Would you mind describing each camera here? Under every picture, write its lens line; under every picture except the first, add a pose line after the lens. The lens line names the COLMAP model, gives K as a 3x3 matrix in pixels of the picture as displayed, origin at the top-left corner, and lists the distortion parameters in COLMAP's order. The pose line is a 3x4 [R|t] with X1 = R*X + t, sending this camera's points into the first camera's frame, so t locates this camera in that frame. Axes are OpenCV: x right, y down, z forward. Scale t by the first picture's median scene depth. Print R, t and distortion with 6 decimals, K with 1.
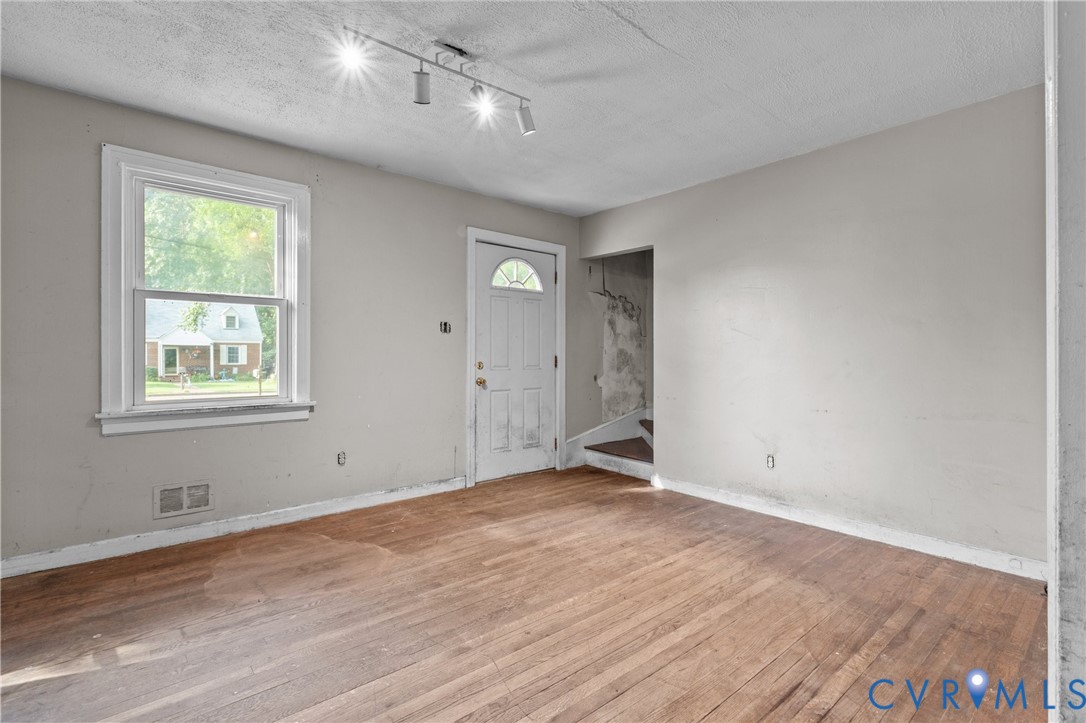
lens RADIAL K [[515.2, 0, 543.0], [0, 515.2, 361.5], [0, 0, 1]] dist [0.000529, 0.000152]
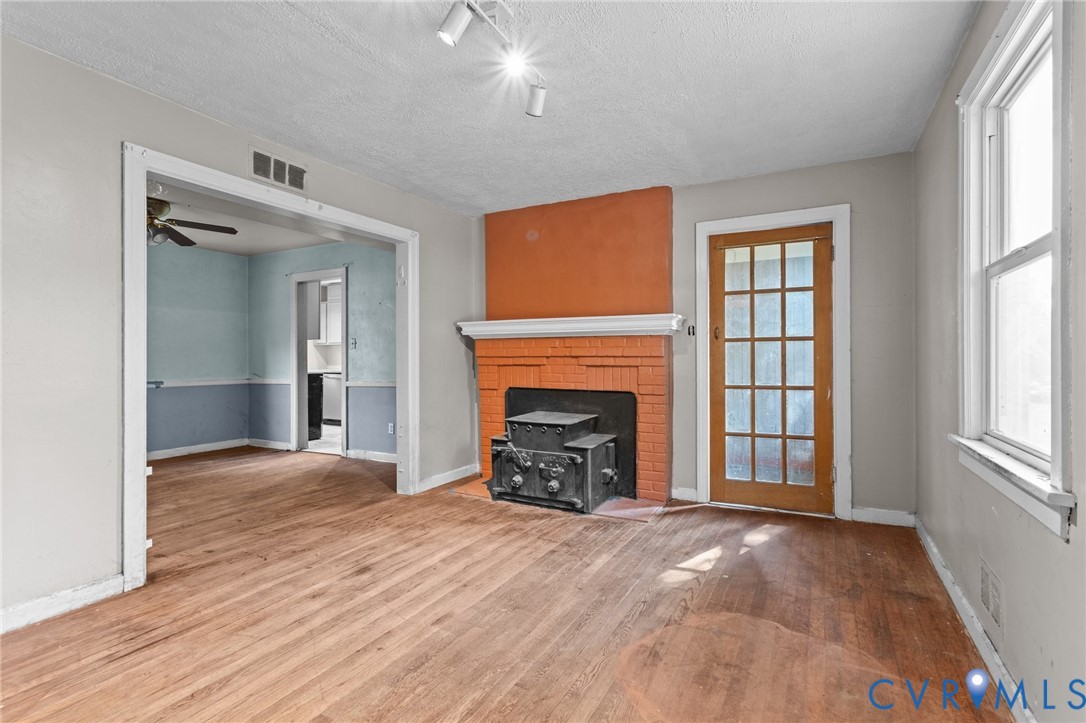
lens RADIAL K [[515.2, 0, 543.0], [0, 515.2, 361.5], [0, 0, 1]] dist [0.000529, 0.000152]
pose [[-0.932948, 0.000617, -0.360011, 0.032535], [-0.006863, 0.999786, 0.019498, -0.031322], [0.359946, 0.020661, -0.932744, 1.974427]]
